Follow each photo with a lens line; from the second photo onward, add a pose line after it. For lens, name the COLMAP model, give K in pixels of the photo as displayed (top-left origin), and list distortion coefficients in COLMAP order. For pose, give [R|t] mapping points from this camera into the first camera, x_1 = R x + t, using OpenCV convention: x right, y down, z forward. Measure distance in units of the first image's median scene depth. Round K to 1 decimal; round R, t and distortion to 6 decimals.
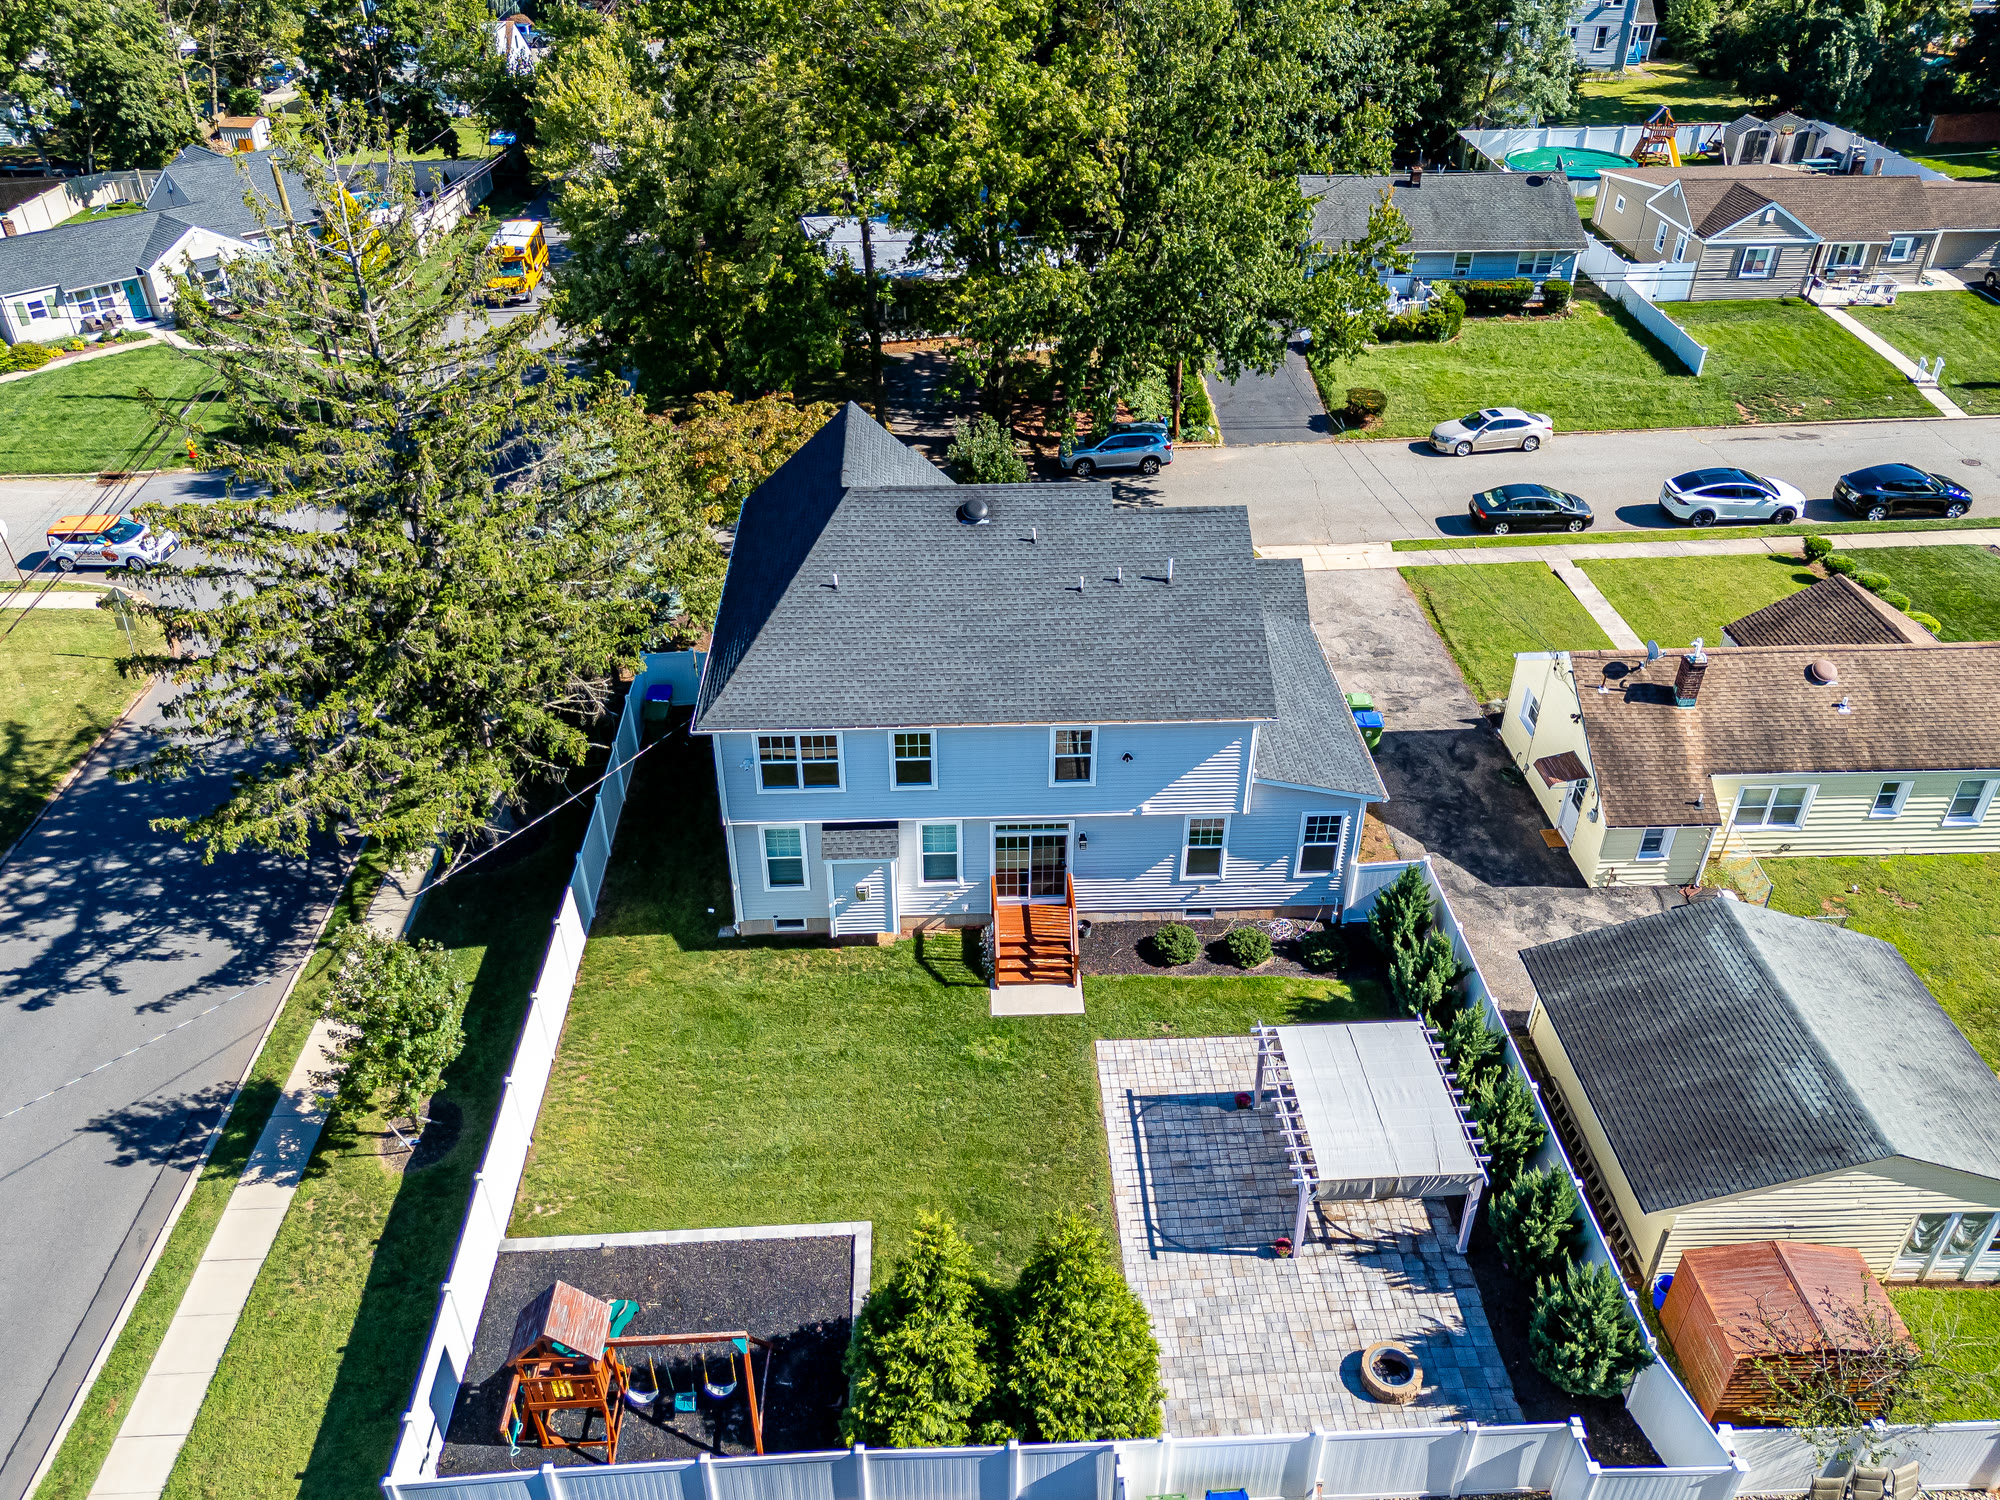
lens RADIAL K [[1511.8, 0, 1000.0], [0, 1511.8, 750.0], [0, 0, 1]] dist [0.067148, -0.071192]
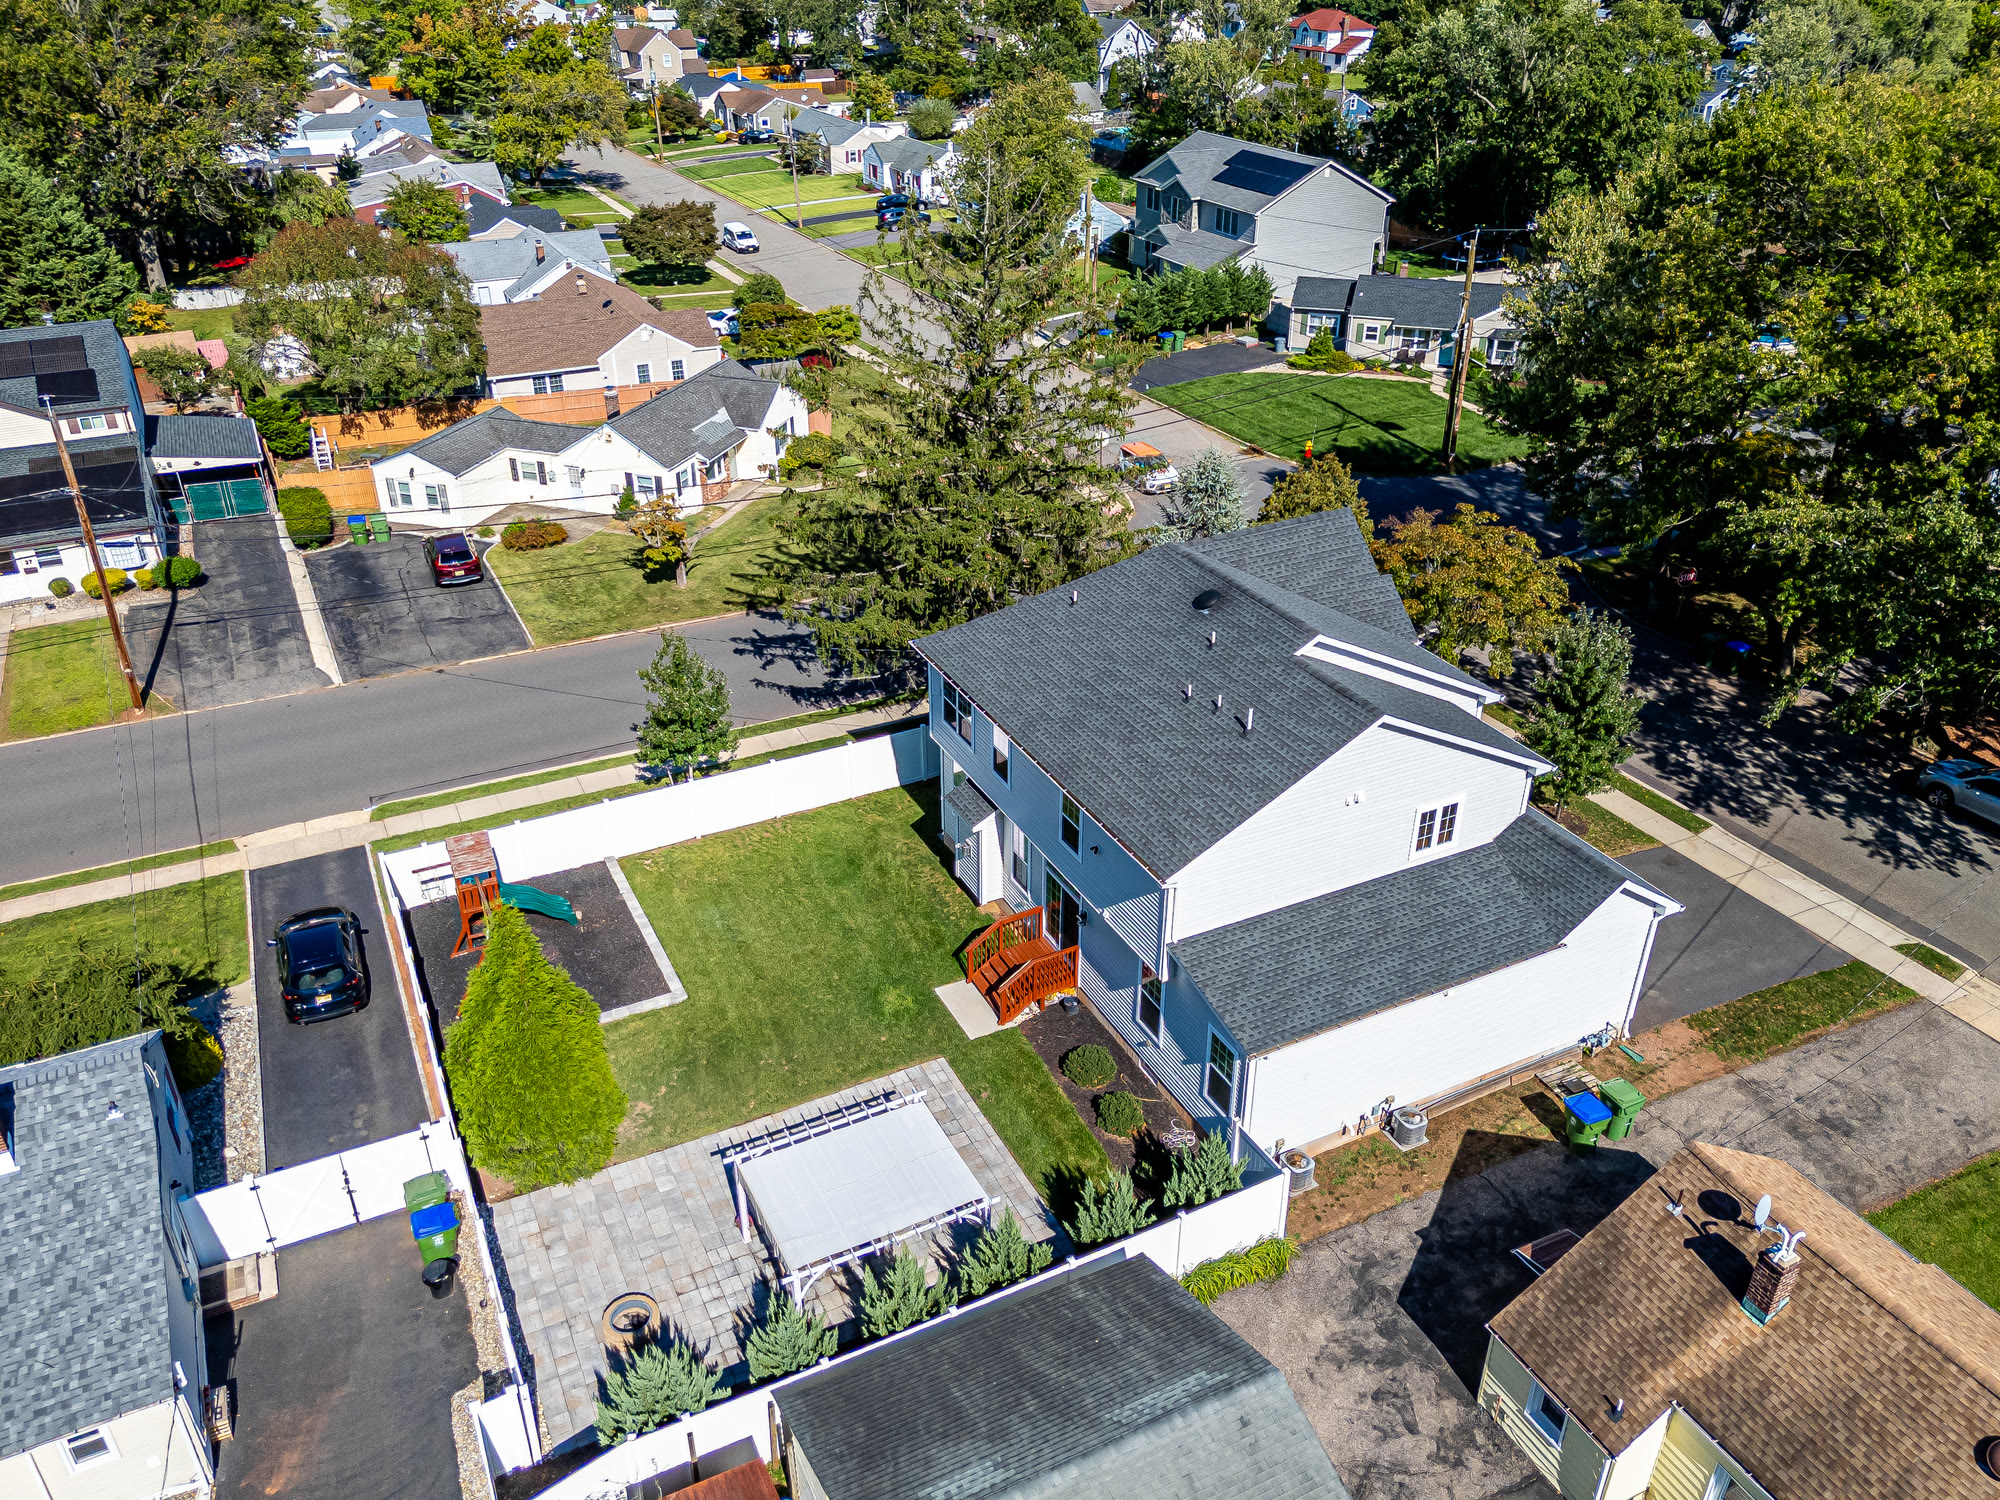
lens RADIAL K [[1511.8, 0, 1000.0], [0, 1511.8, 750.0], [0, 0, 1]] dist [0.067148, -0.071192]
pose [[0.407665, 0.447192, -0.796134, 0.465510], [-0.509129, 0.835087, 0.208369, -0.127896], [0.758022, 0.320390, 0.568114, 0.205794]]
